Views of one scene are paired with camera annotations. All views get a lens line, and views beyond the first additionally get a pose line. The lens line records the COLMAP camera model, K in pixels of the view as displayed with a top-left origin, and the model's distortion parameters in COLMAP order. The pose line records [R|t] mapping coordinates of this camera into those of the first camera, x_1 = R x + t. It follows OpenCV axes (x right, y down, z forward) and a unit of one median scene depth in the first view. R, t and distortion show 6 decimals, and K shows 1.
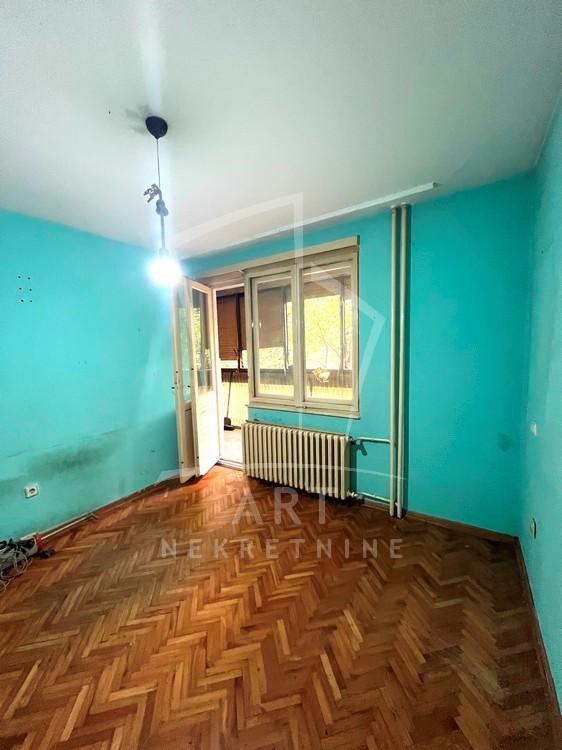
lens RADIAL K [[306.8, 0, 280.2], [0, 306.8, 373.5], [0, 0, 1]] dist [-0.000424, -0.000885]
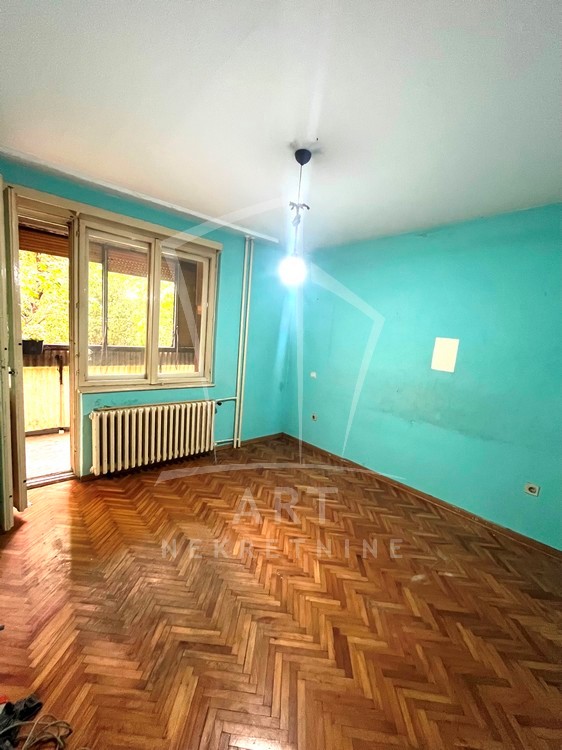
lens RADIAL K [[306.8, 0, 277.3], [0, 306.8, 376.6], [0, 0, 1]] dist [-0.000424, -0.000885]
pose [[0.272119, -0.083651, 0.958621, -1.084949], [0.003390, 0.996291, 0.085976, -0.001095], [-0.962258, -0.020146, 0.271394, 0.474697]]
